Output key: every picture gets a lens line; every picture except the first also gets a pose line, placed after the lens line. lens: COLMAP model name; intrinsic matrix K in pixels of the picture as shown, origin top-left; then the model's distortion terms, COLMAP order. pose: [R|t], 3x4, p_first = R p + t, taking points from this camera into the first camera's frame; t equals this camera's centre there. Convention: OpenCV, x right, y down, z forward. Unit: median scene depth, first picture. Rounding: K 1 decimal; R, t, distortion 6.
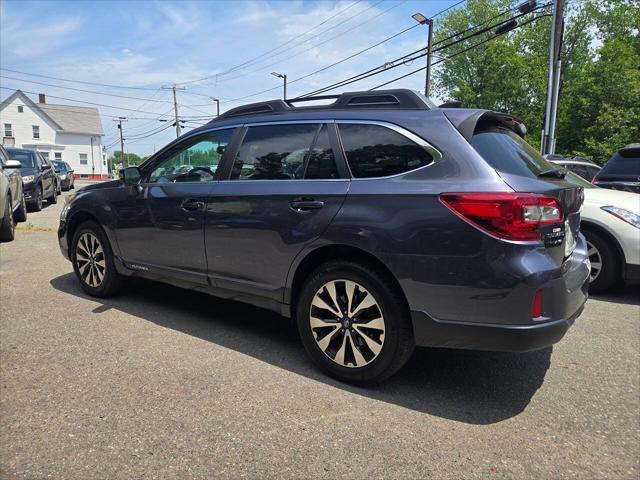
lens RADIAL K [[419.3, 0, 318.5], [0, 419.3, 234.9], [0, 0, 1]] dist [0.057603, -0.045837]
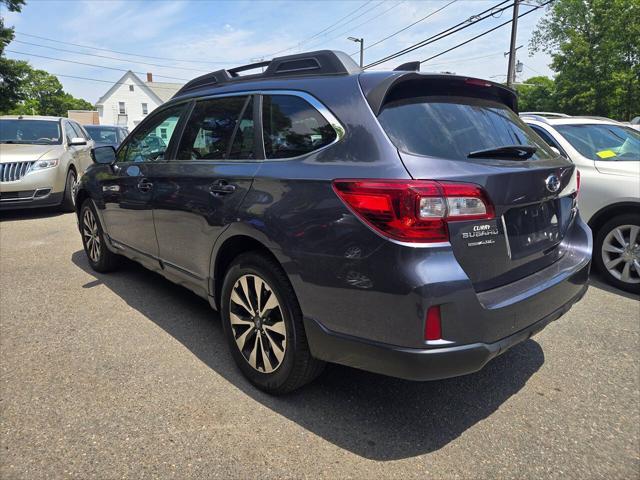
lens RADIAL K [[419.3, 0, 318.1], [0, 419.3, 229.7], [0, 0, 1]] dist [0.057603, -0.045837]
pose [[0.976458, 0.025382, -0.214208, 0.361575], [-0.012364, 0.998006, 0.061892, -0.042633], [0.215351, -0.057787, 0.974825, 0.160422]]
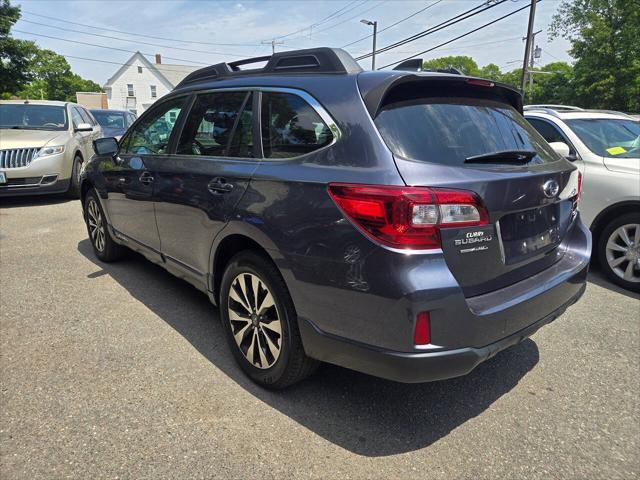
lens RADIAL K [[419.3, 0, 322.9], [0, 419.3, 240.6], [0, 0, 1]] dist [0.057603, -0.045837]
pose [[0.973330, 0.054046, -0.222951, 0.385171], [-0.028080, 0.992613, 0.118032, -0.069180], [0.227683, -0.108624, 0.967658, 0.164811]]
